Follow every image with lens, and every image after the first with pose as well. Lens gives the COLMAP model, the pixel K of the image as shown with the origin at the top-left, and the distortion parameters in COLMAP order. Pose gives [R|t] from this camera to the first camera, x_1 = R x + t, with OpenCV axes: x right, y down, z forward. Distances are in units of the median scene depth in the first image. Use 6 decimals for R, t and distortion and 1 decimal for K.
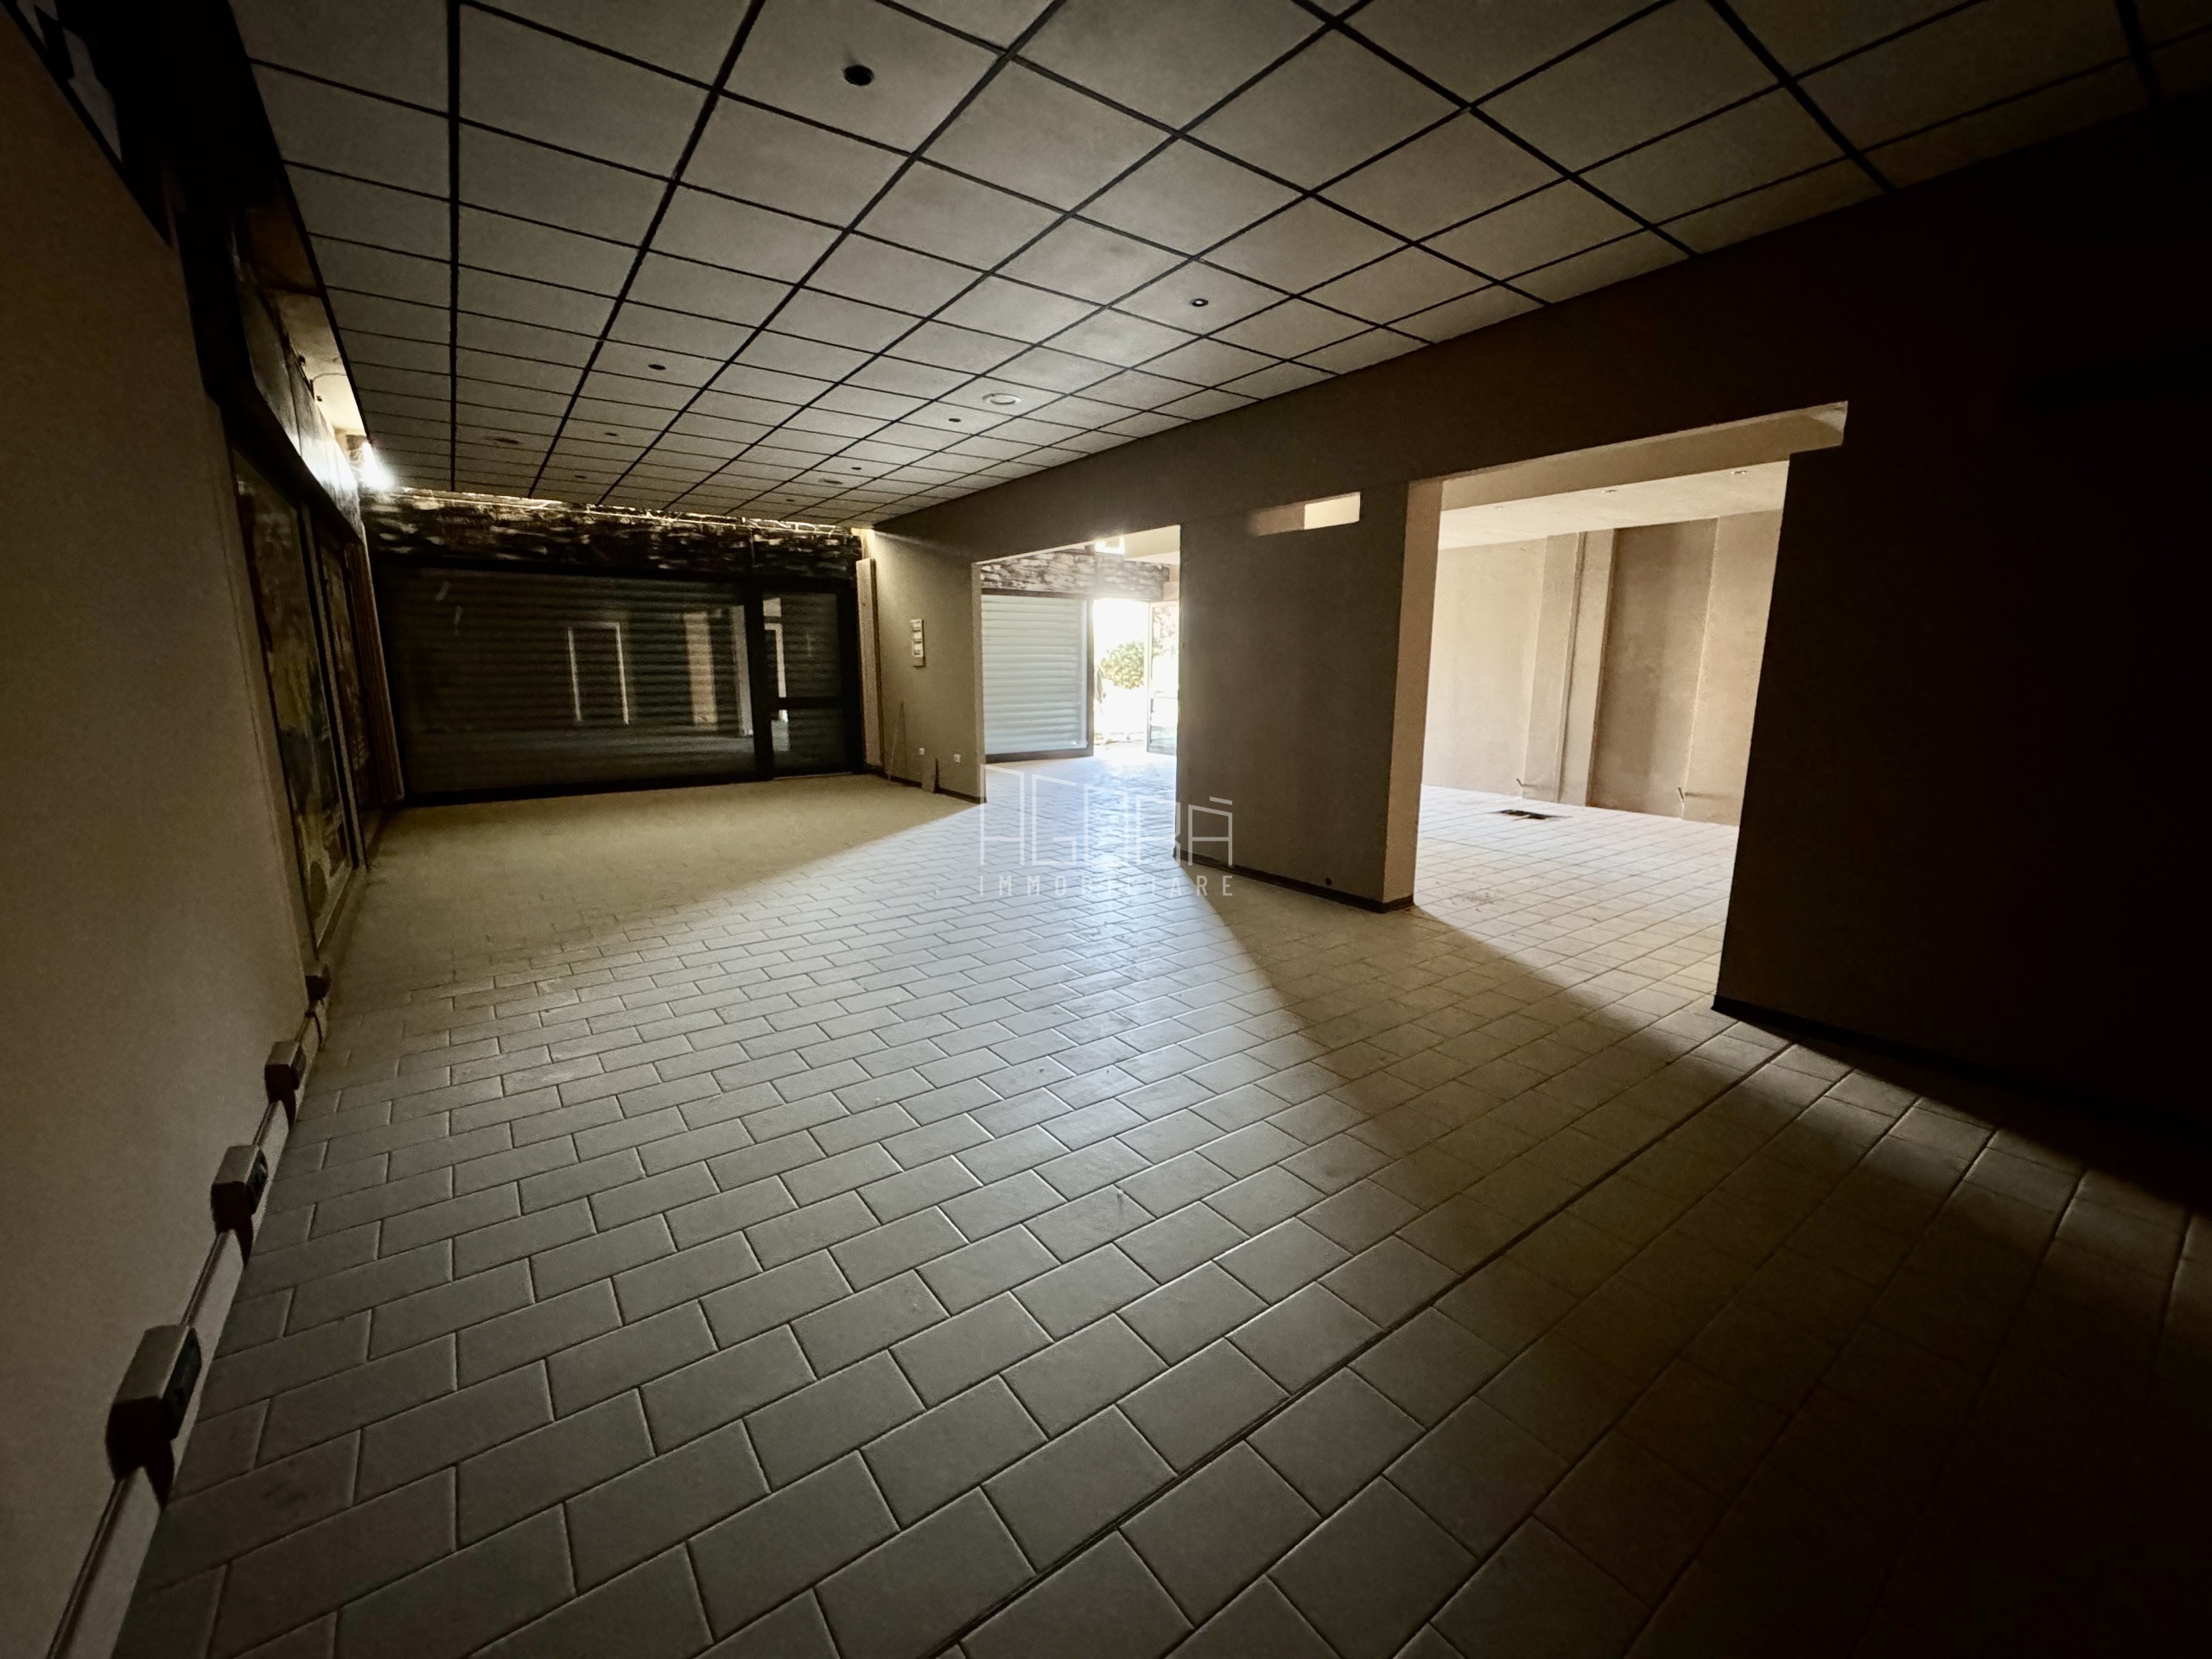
lens RADIAL K [[883.5, 0, 1106.0], [0, 883.5, 829.5], [0, 0, 1]] dist [-0.003782, 0.000391]
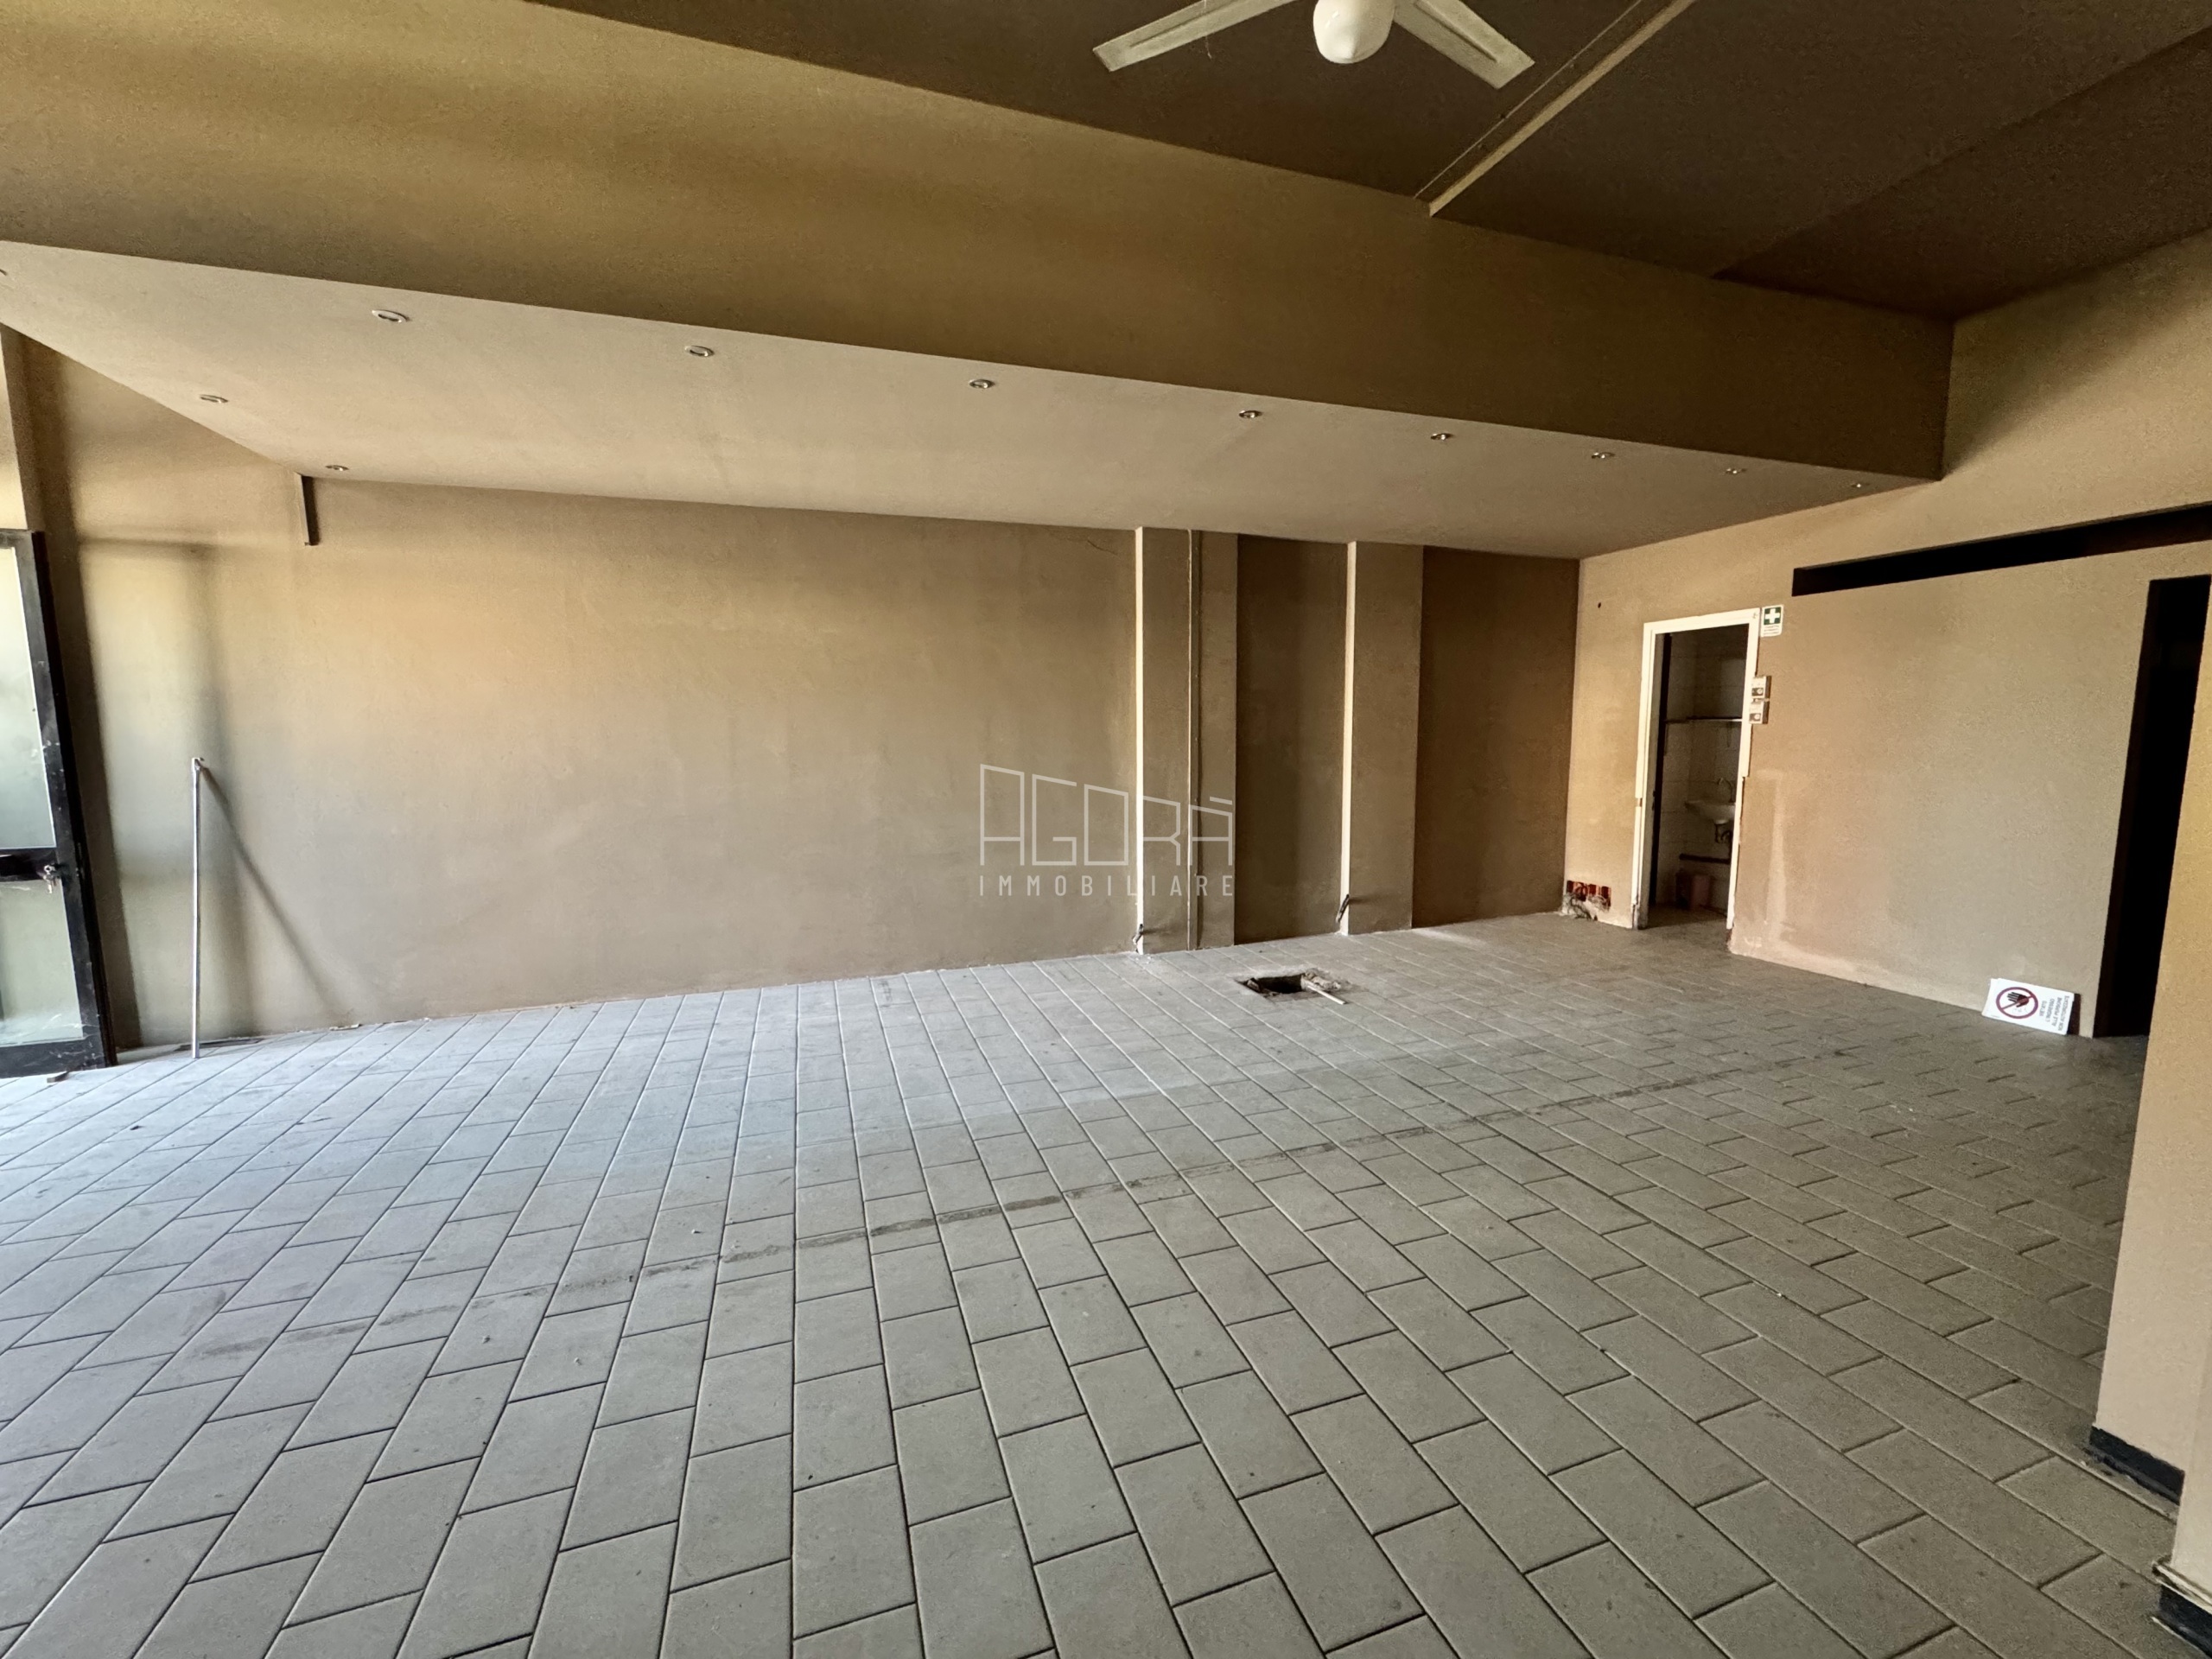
lens RADIAL K [[883.5, 0, 1106.0], [0, 883.5, 829.5], [0, 0, 1]] dist [-0.003782, 0.000391]
pose [[0.295813, -0.112278, 0.948624, -0.105479], [0.188926, 0.980329, 0.057117, -0.171268], [-0.936377, 0.162324, 0.311206, 0.887165]]
